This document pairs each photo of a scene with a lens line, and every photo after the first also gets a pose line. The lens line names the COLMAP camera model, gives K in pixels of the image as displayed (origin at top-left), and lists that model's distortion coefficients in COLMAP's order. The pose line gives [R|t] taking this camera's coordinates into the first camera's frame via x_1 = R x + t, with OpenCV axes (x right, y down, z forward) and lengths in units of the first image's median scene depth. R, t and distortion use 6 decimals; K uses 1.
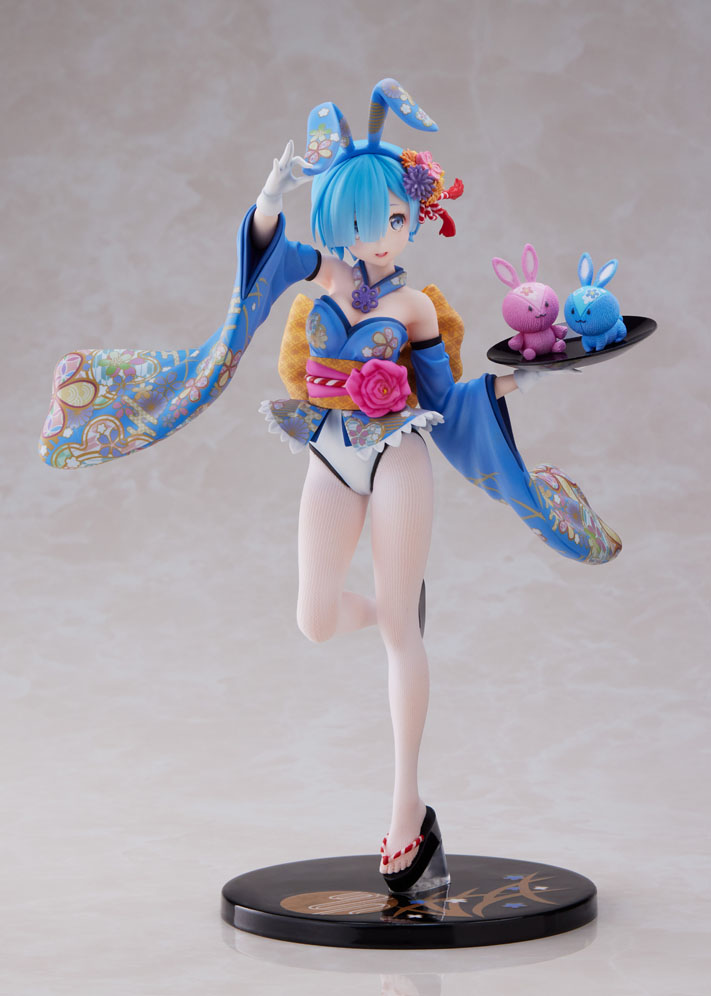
lens RADIAL K [[5852.7, 0, 357.0], [0, 5852.7, 497.1], [0, 0, 1]] dist [-0.236188, 0.000000]
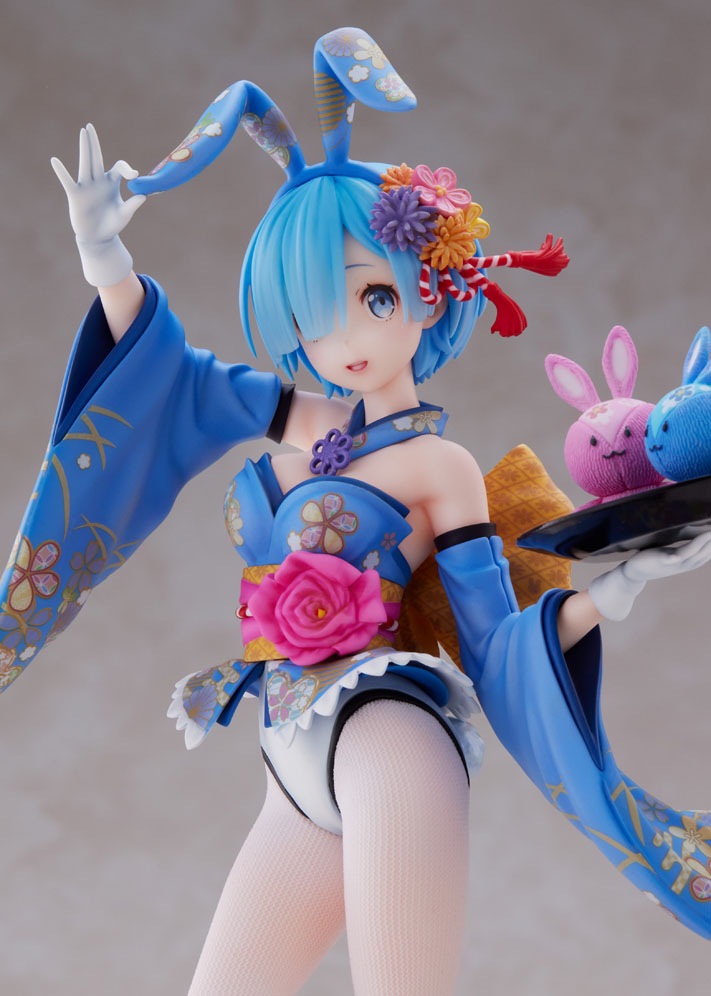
lens RADIAL K [[5852.7, 0, 356.4], [0, 5852.7, 498.4], [0, 0, 1]] dist [-0.236188, 0.000000]
pose [[0.847602, -0.076665, -0.525066, 0.276449], [-0.050407, 0.973400, -0.223497, 0.086328], [0.528233, 0.215903, 0.821191, 0.572397]]
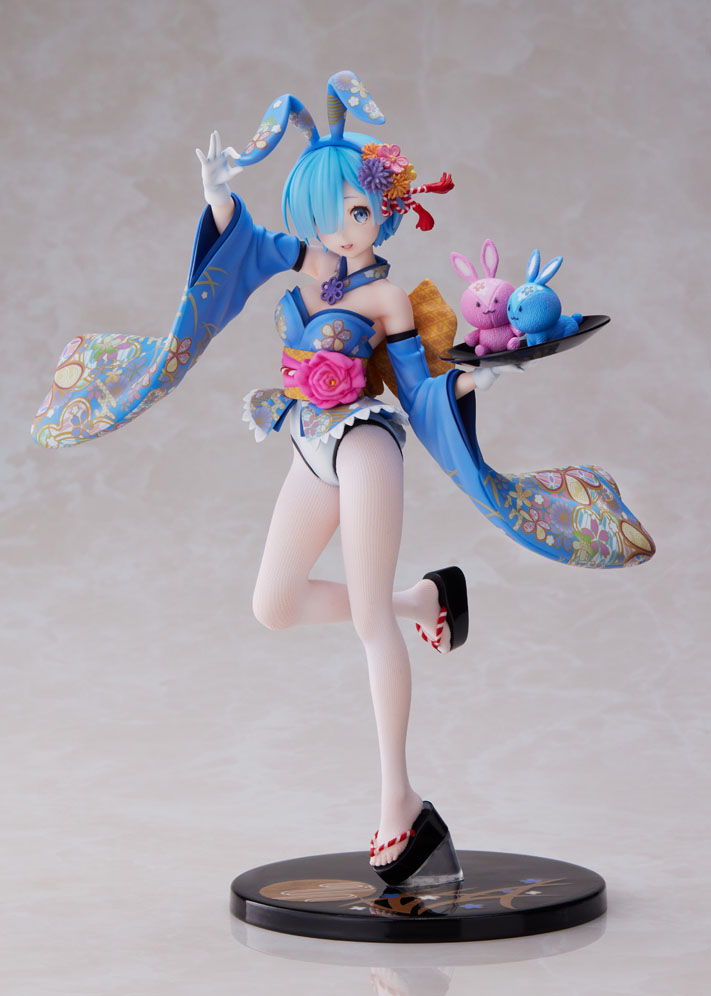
lens RADIAL K [[5852.7, 0, 356.4], [0, 5852.7, 501.9], [0, 0, 1]] dist [-0.236188, 0.000000]
pose [[0.907694, 0.041299, -0.417596, 0.424865], [-0.040974, 0.999113, 0.009746, -0.007598], [0.417628, 0.008265, 0.908580, 0.090015]]
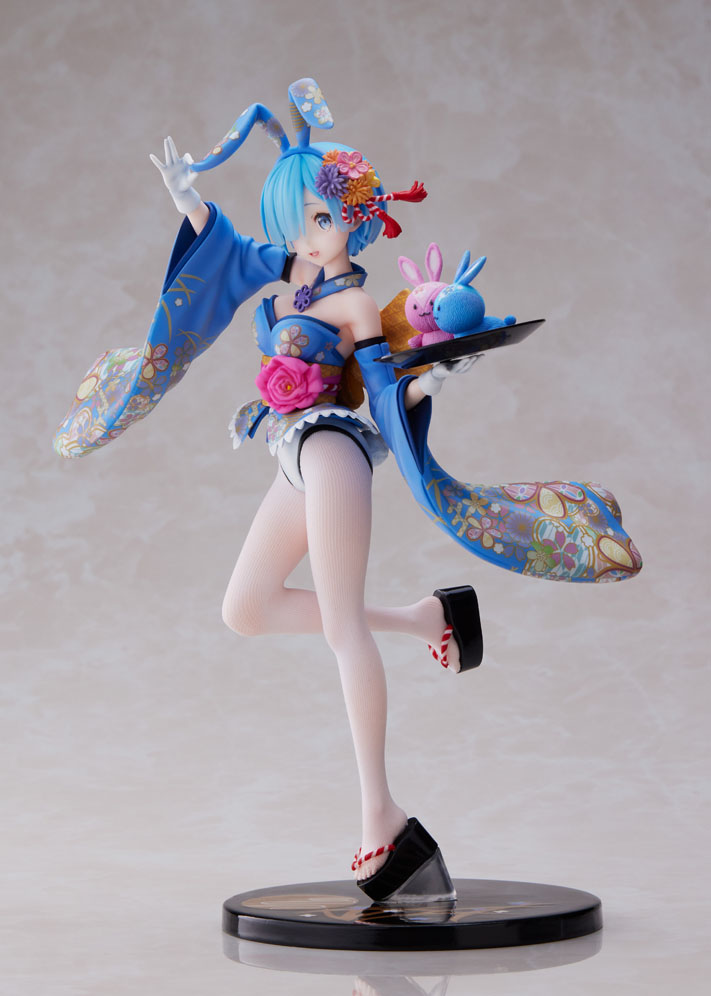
lens RADIAL K [[5852.7, 0, 353.5], [0, 5852.7, 495.6], [0, 0, 1]] dist [-0.236188, 0.000000]
pose [[0.729720, 0.023365, -0.683347, 0.696350], [-0.064895, 0.997271, -0.035201, 0.034912], [0.680660, 0.070033, 0.729245, 0.272314]]
